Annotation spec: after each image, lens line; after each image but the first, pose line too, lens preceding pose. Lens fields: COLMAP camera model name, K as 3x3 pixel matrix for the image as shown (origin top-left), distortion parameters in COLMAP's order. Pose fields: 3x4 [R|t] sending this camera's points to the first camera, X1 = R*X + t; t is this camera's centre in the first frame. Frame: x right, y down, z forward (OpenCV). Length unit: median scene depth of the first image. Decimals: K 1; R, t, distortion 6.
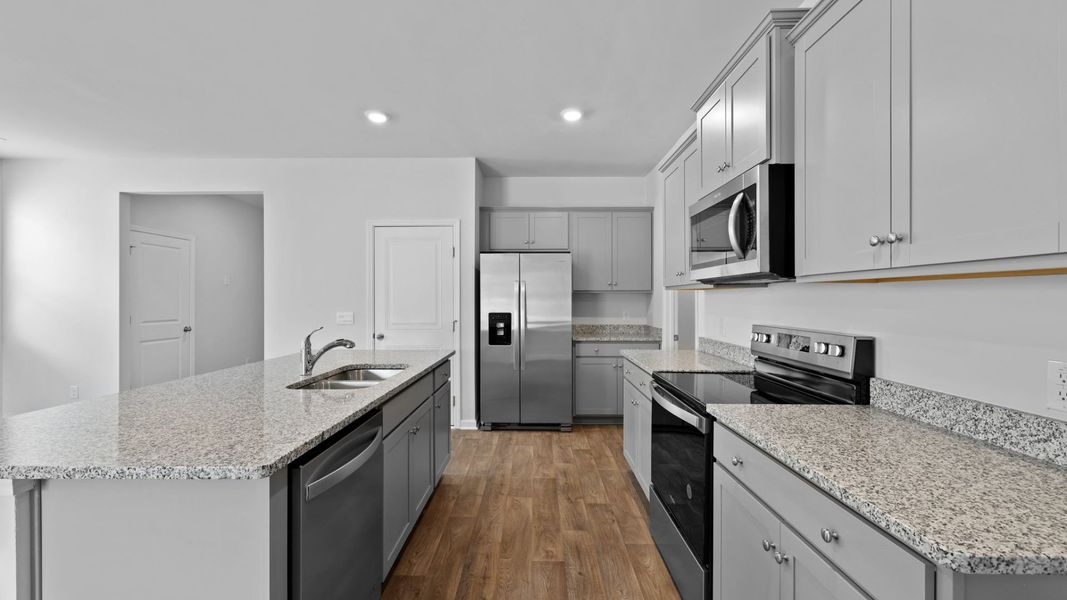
lens RADIAL K [[427.9, 0, 536.4], [0, 427.9, 297.1], [0, 0, 1]] dist [0.002964, 0.000384]
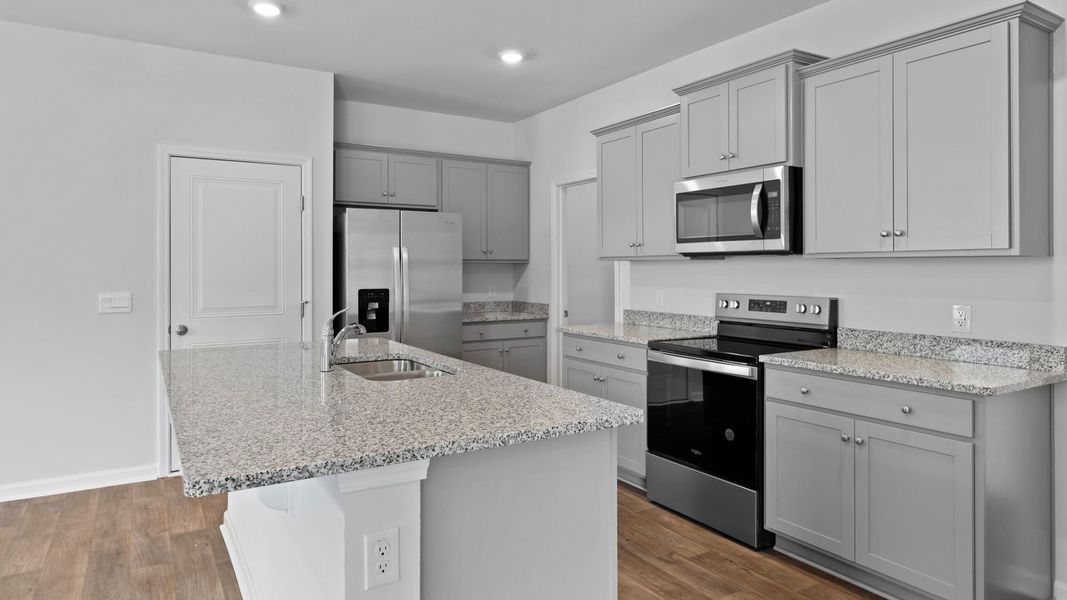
lens RADIAL K [[633.2, 0, 536.8], [0, 633.2, 265.7], [0, 0, 1]] dist [0.004020, 0.000898]
pose [[0.846296, 0.001837, 0.532709, -1.029870], [-0.001257, 0.999998, -0.001450, -0.006454], [-0.532711, 0.000557, 0.846297, -0.192200]]
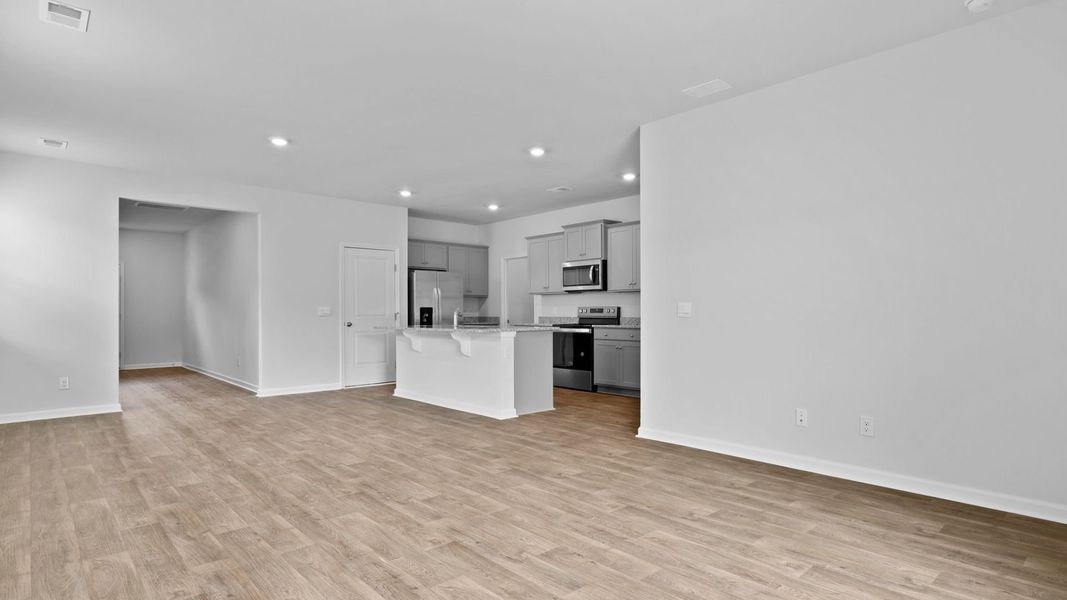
lens RADIAL K [[534.4, 0, 535.3], [0, 534.4, 303.7], [0, 0, 1]] dist [0.005119, 0.000082]
pose [[0.729934, 0.006290, 0.683488, -2.781535], [0.001728, 0.999937, -0.011048, 0.107980], [-0.683515, 0.009245, 0.729878, -1.802922]]
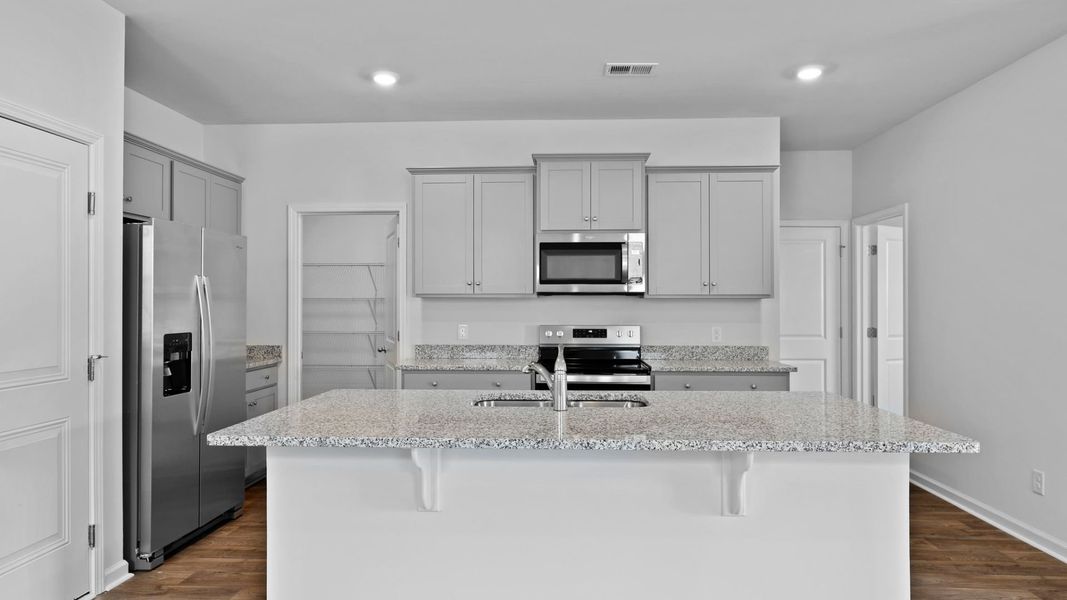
lens RADIAL K [[642.5, 0, 533.5], [0, 642.5, 300.0], [0, 0, 1]] dist [0.004535, 0.001102]
pose [[0.052086, 0.007189, 0.998617, -2.063056], [-0.004017, 0.999968, -0.006989, -0.003224], [-0.998635, -0.003647, 0.052113, 1.230976]]
